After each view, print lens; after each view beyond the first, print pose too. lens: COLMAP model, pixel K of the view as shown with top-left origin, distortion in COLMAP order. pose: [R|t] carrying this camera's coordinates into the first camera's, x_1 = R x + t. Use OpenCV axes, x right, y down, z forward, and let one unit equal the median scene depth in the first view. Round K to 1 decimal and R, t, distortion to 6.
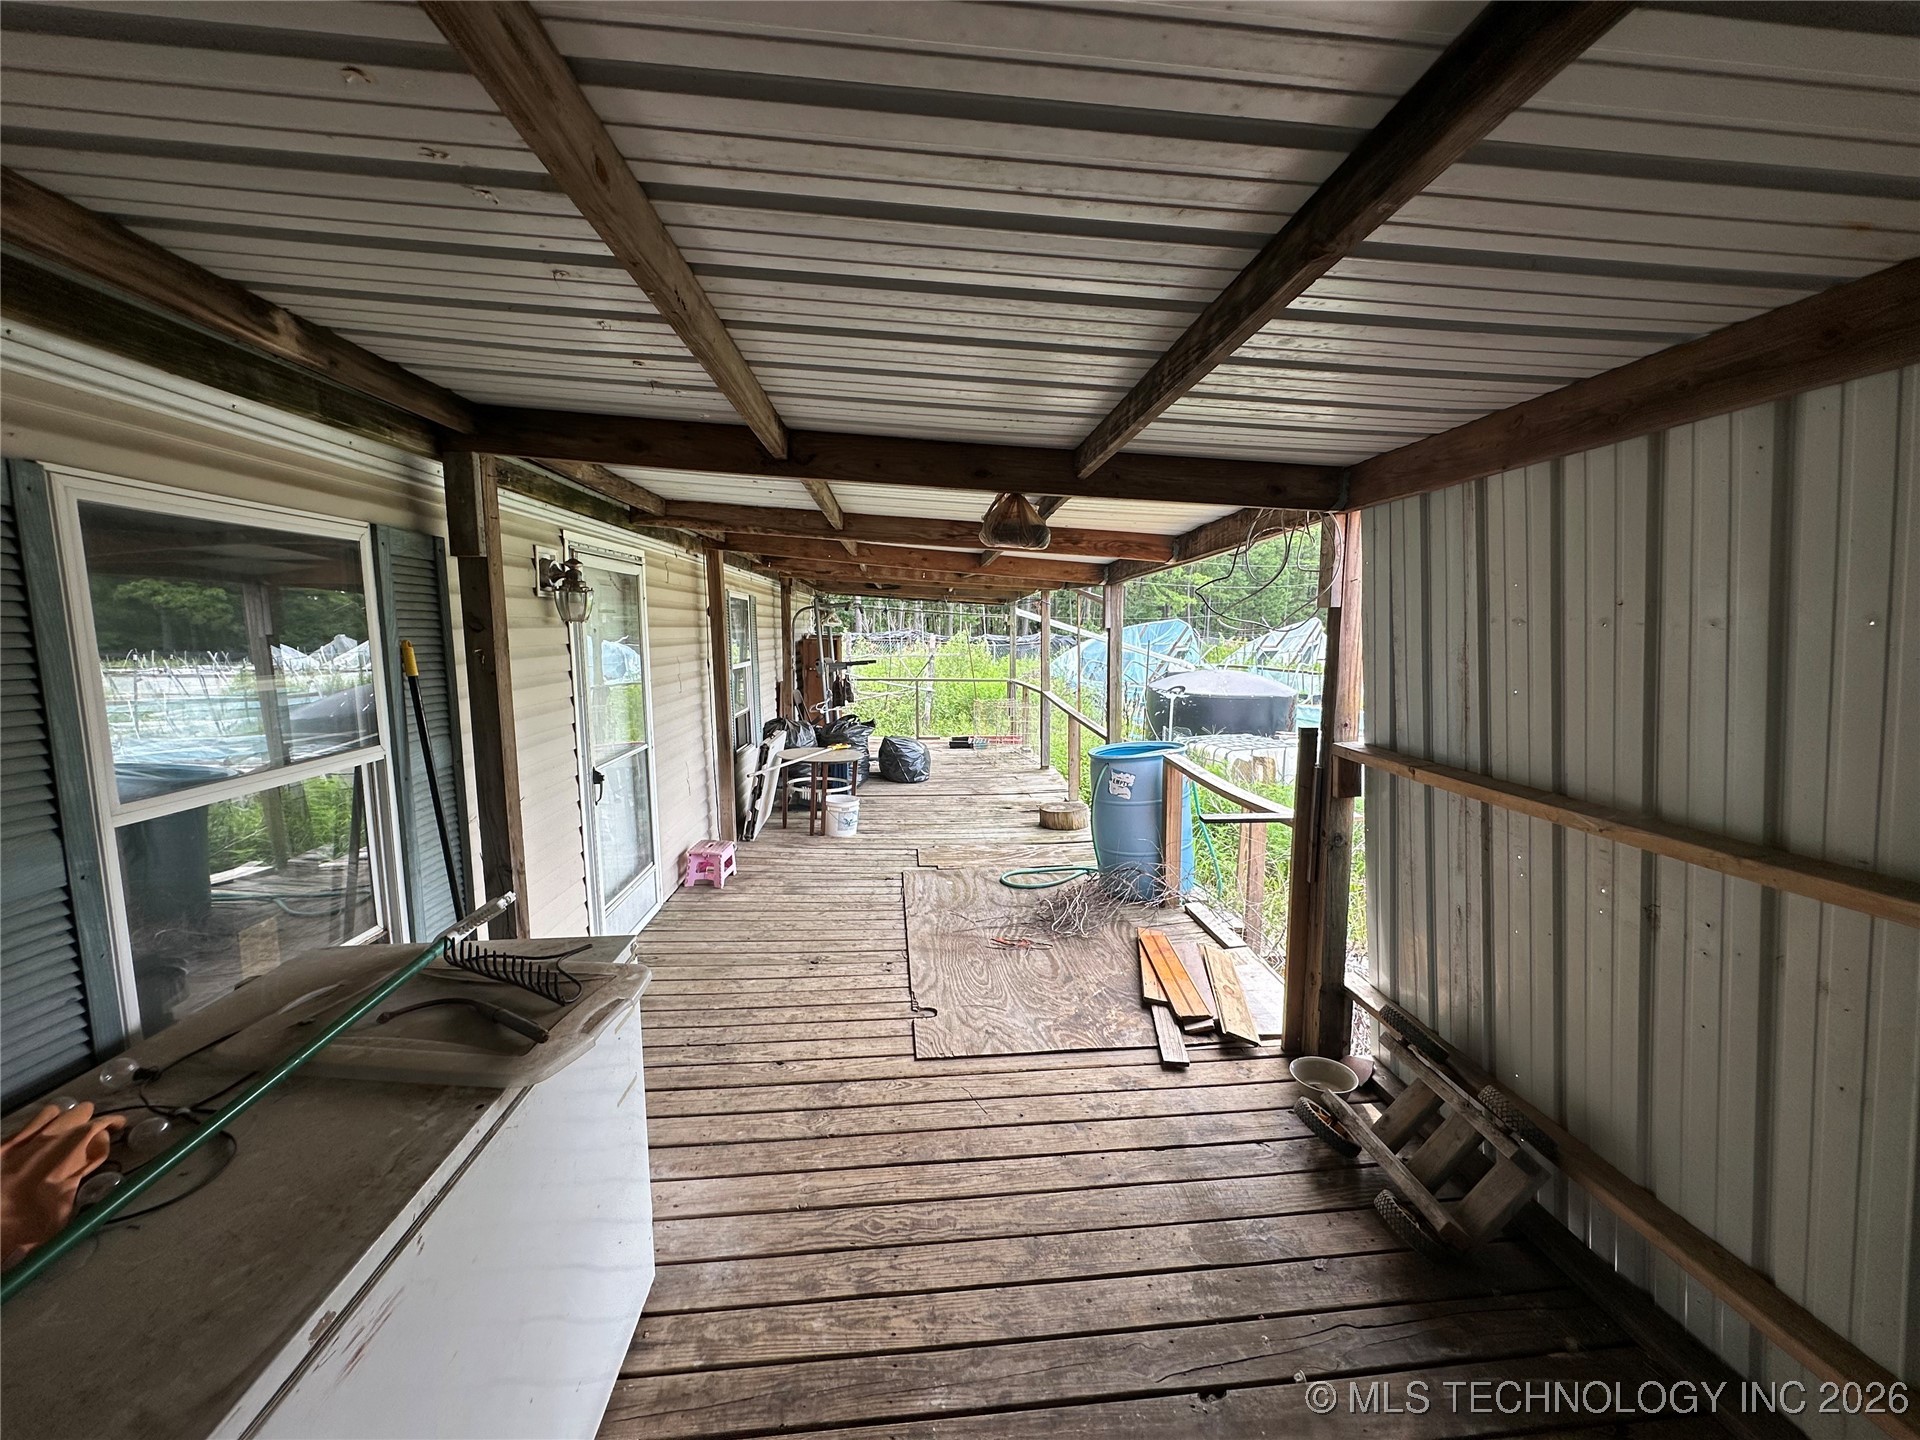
lens RADIAL K [[768.1, 0, 960.0], [0, 768.1, 720.0], [0, 0, 1]] dist [-0.001869, 0.000501]
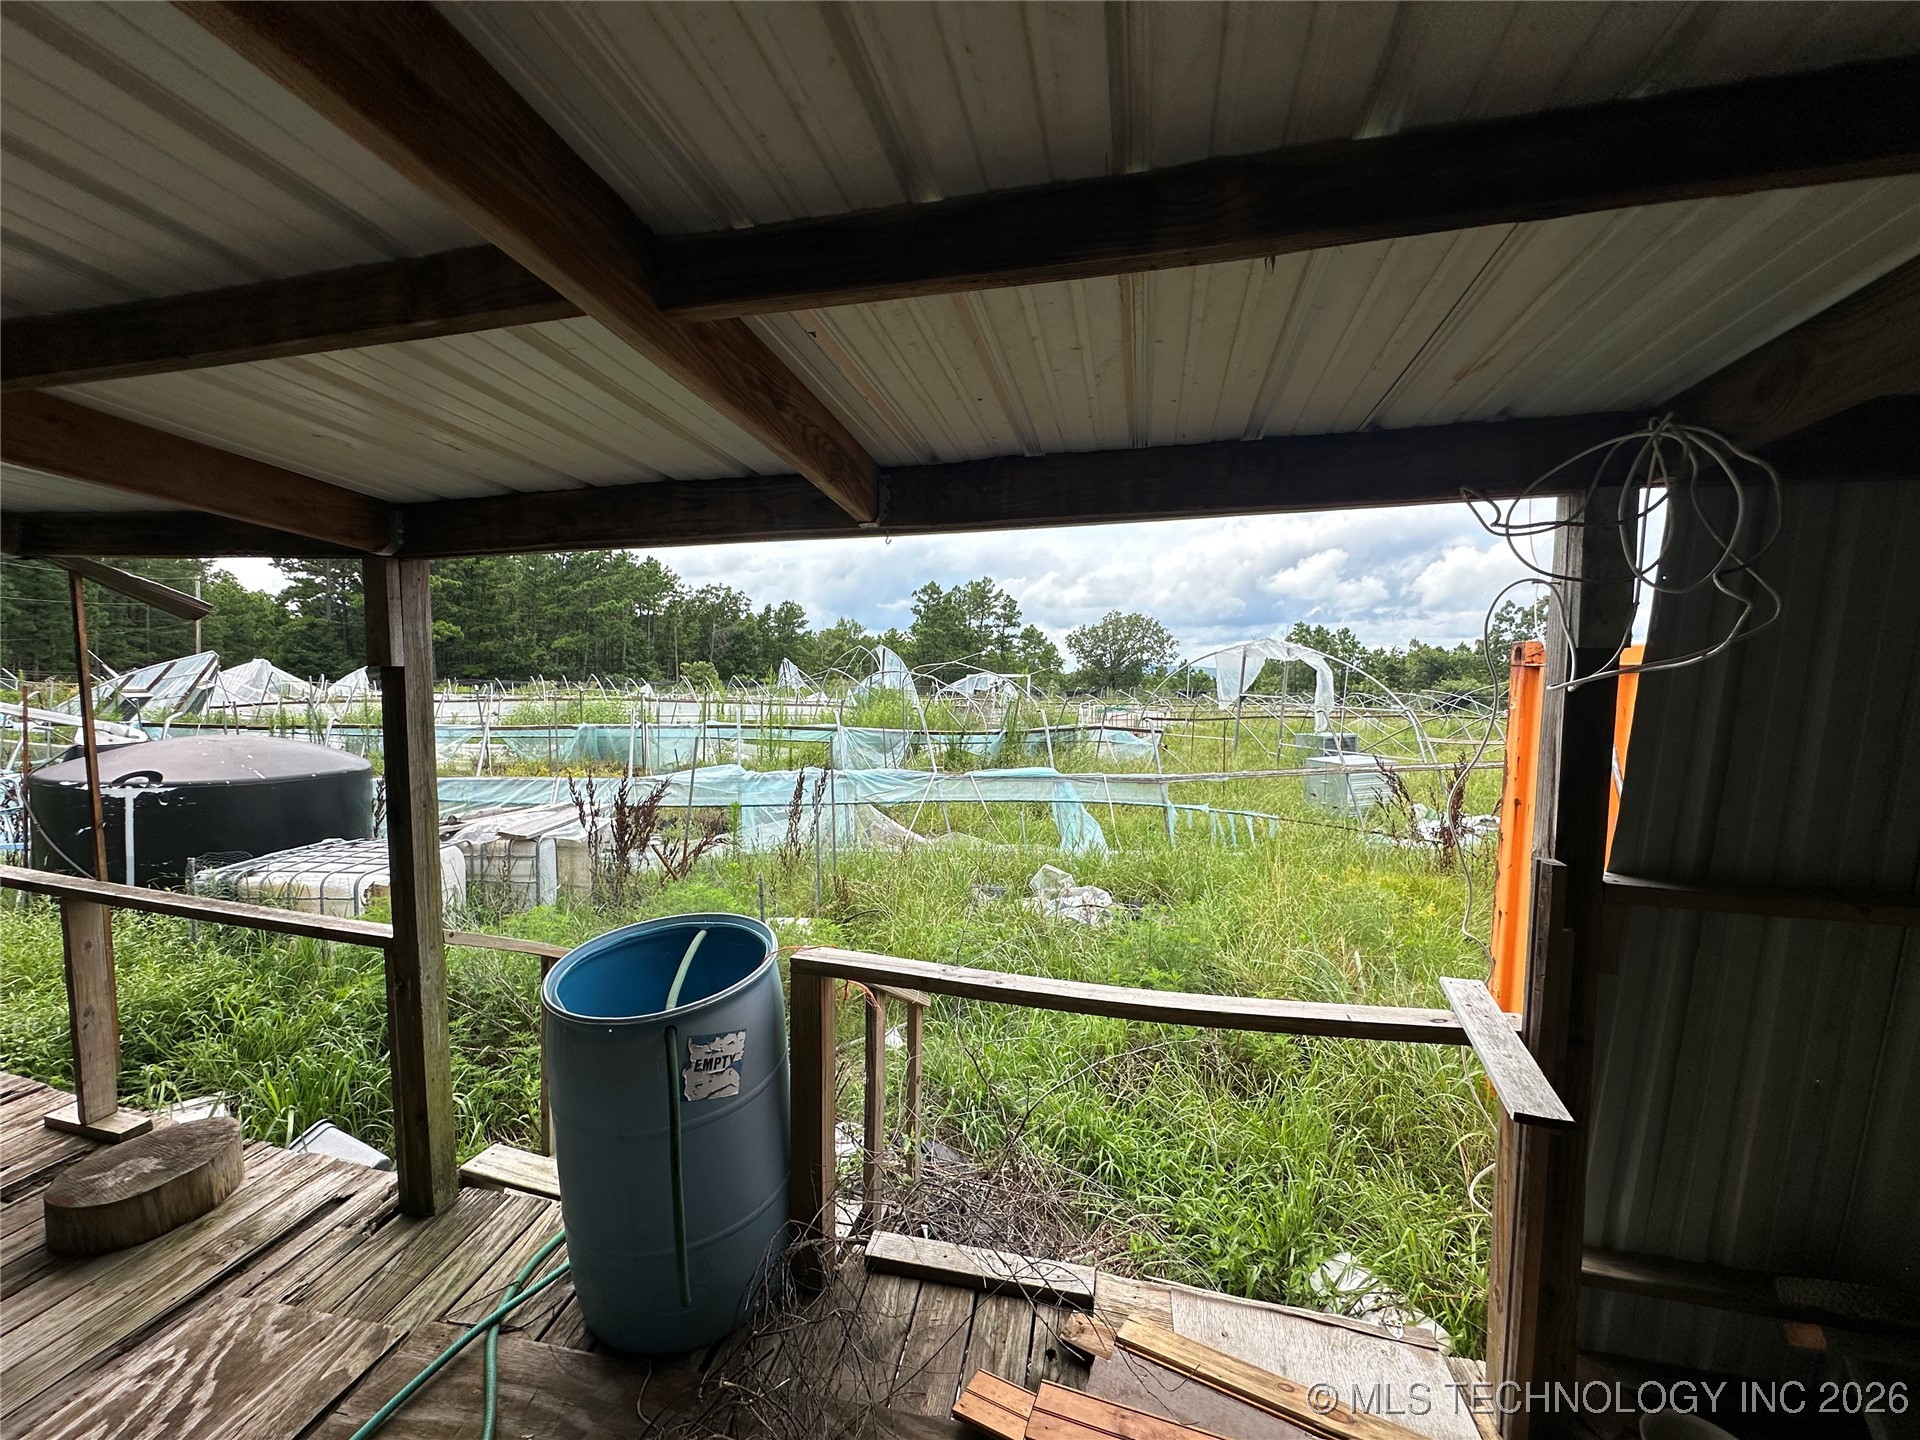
lens RADIAL K [[768.1, 0, 960.0], [0, 768.1, 720.0], [0, 0, 1]] dist [-0.001869, 0.000501]
pose [[0.302321, -0.050061, 0.951891, -0.059829], [0.098796, 0.994887, 0.020945, -0.045087], [-0.948072, 0.087711, 0.305721, 0.381489]]
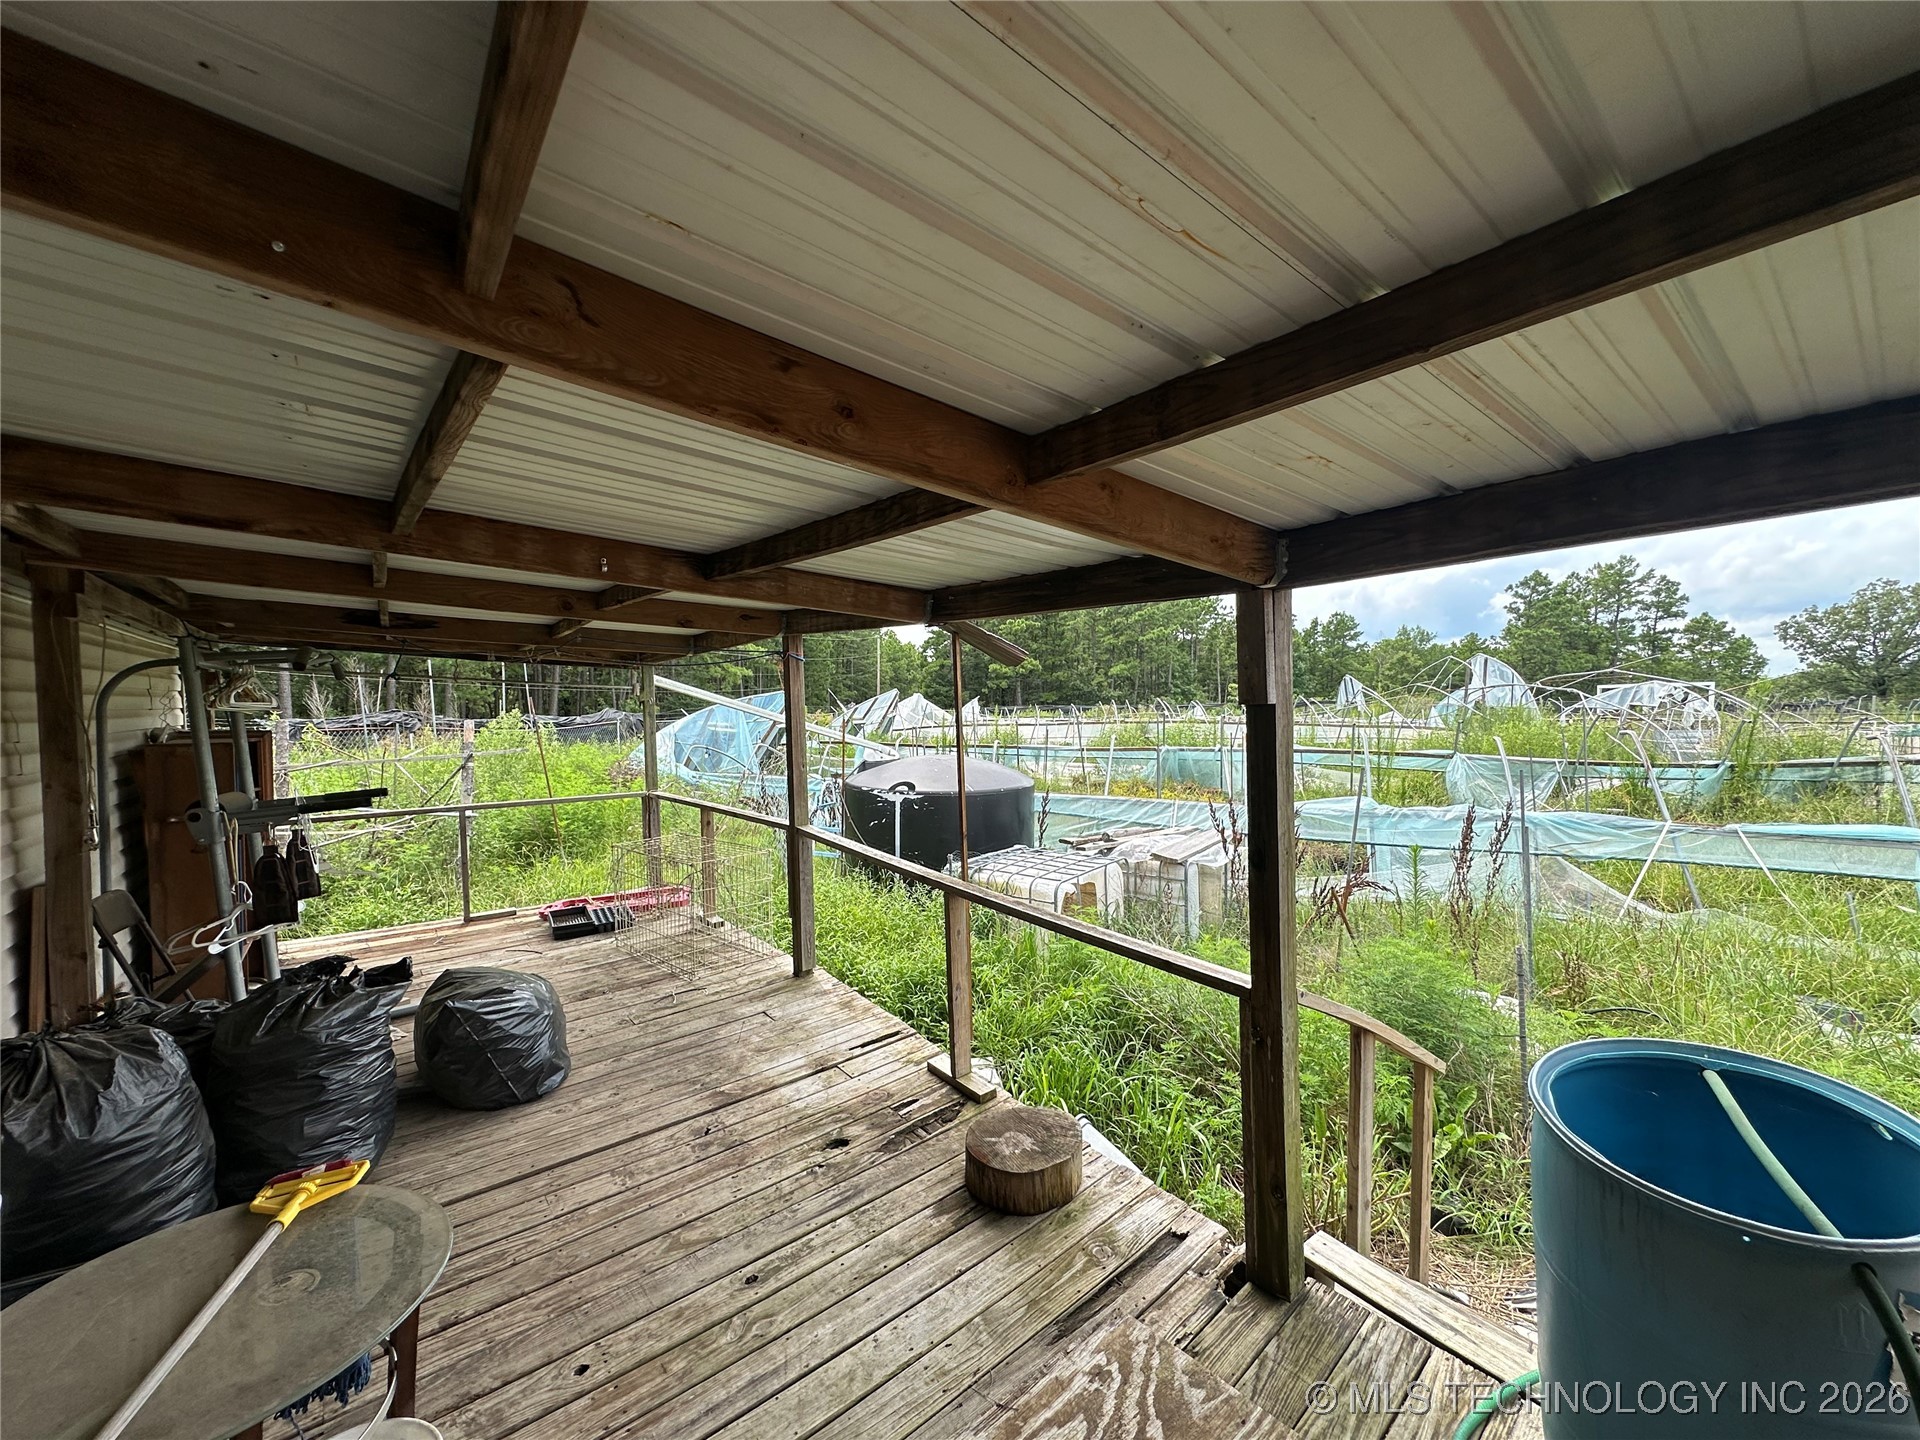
lens RADIAL K [[768.1, 0, 960.0], [0, 768.1, 720.0], [0, 0, 1]] dist [-0.001869, 0.000501]
pose [[0.826387, -0.030726, 0.562263, -0.087709], [0.083751, 0.994111, -0.068769, -0.061902], [-0.556839, 0.103920, 0.824094, 0.487718]]
